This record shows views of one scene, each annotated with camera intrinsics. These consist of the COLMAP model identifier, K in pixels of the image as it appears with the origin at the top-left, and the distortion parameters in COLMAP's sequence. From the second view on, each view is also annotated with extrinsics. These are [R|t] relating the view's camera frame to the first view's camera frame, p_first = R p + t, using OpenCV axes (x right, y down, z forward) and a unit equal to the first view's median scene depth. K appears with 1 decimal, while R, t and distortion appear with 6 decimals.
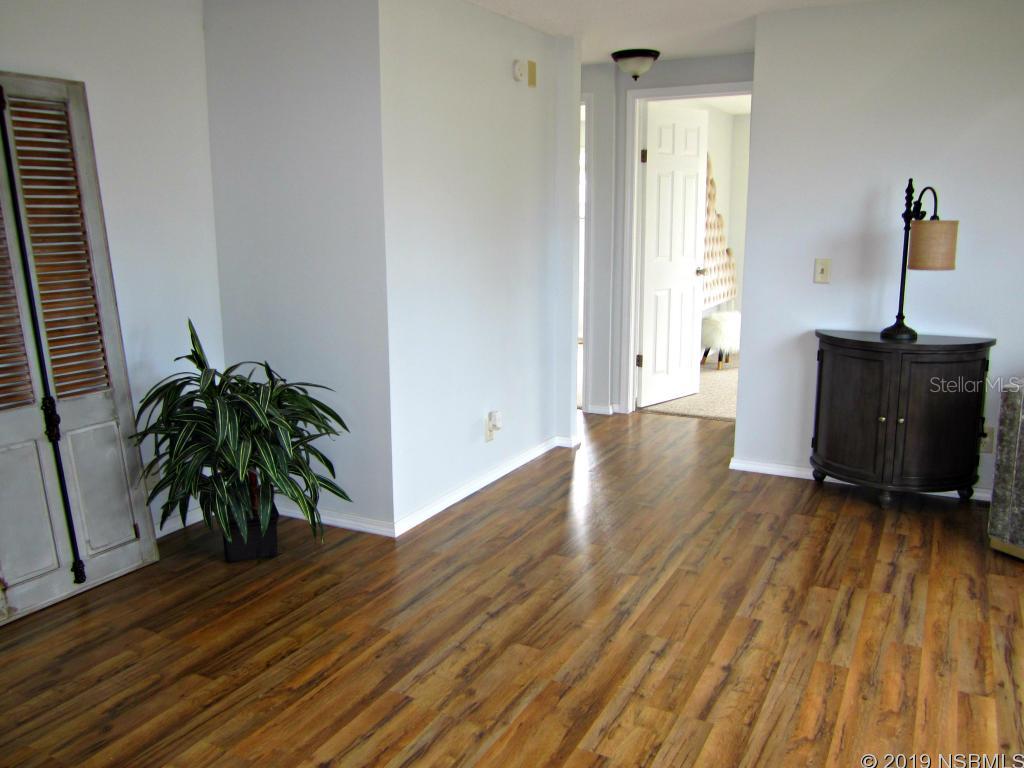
lens RADIAL K [[839.6, 0, 512.0], [0, 839.6, 384.0], [0, 0, 1]] dist [-0.047125, 0.010155]
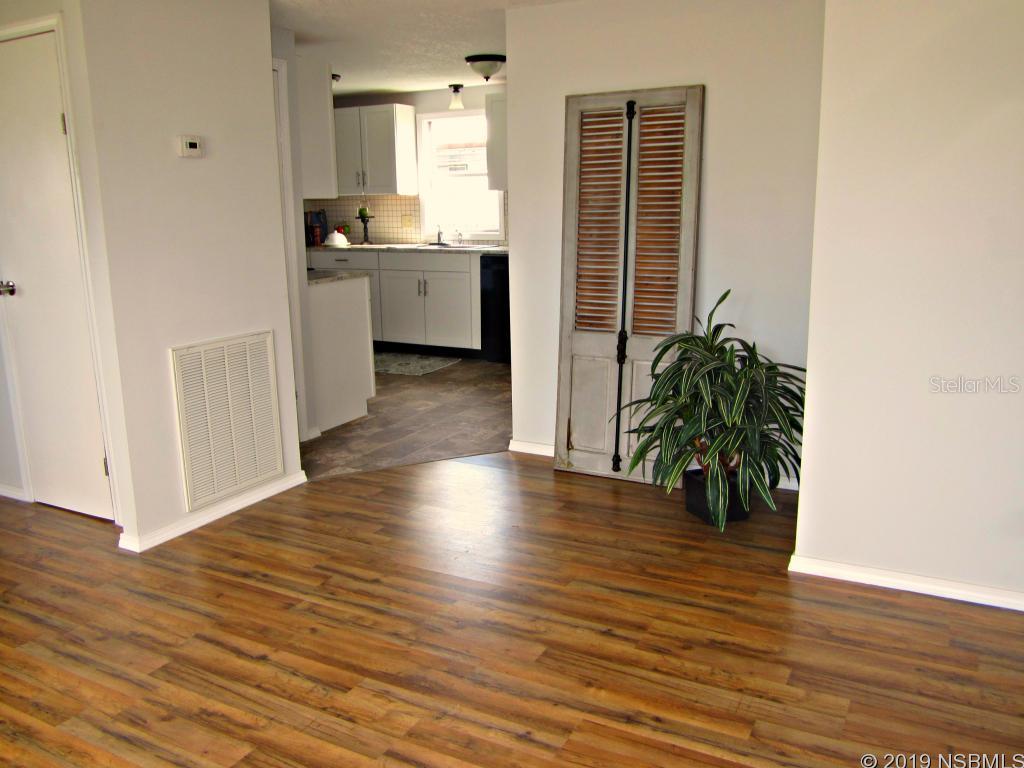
lens RADIAL K [[839.6, 0, 512.0], [0, 839.6, 384.0], [0, 0, 1]] dist [-0.047125, 0.010155]
pose [[-0.016284, 0.219041, -0.975580, 0.765115], [-0.175053, 0.960015, 0.218468, -0.161036], [0.984424, 0.174336, 0.022711, 0.768414]]
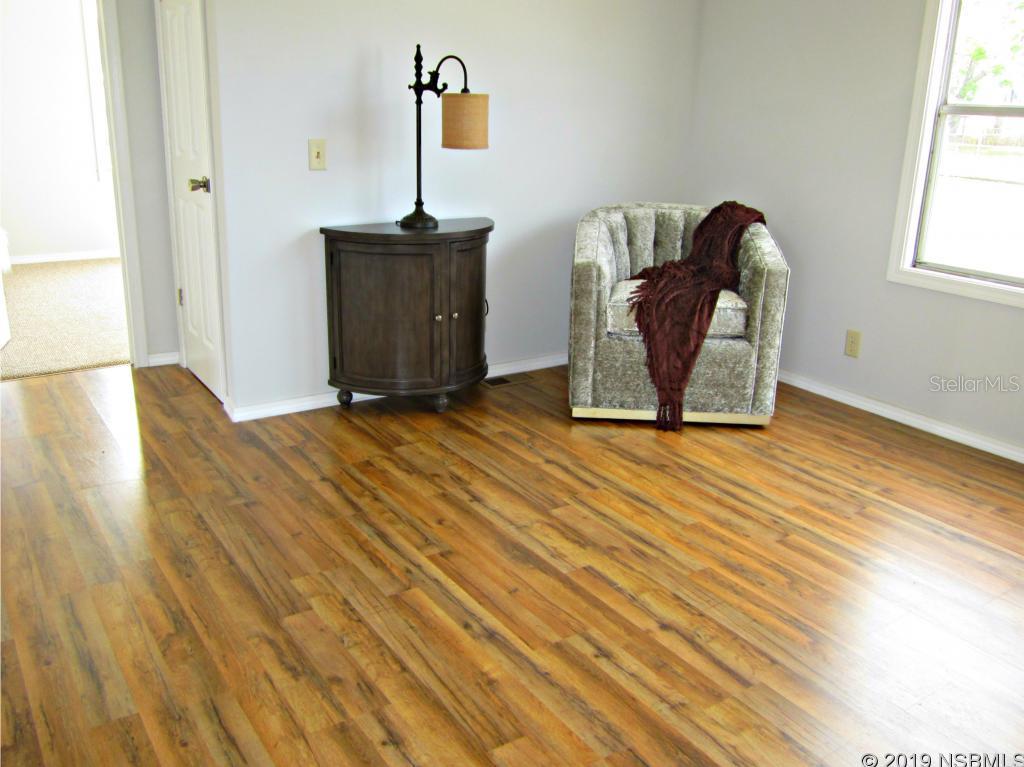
lens RADIAL K [[889.8, 0, 512.0], [0, 889.8, 383.5], [0, 0, 1]] dist [-0.051357, 0.002483]
pose [[0.471928, -0.248788, 0.845806, -0.432894], [0.142627, 0.968266, 0.205228, -0.092917], [-0.870024, 0.023782, 0.492436, 0.554966]]
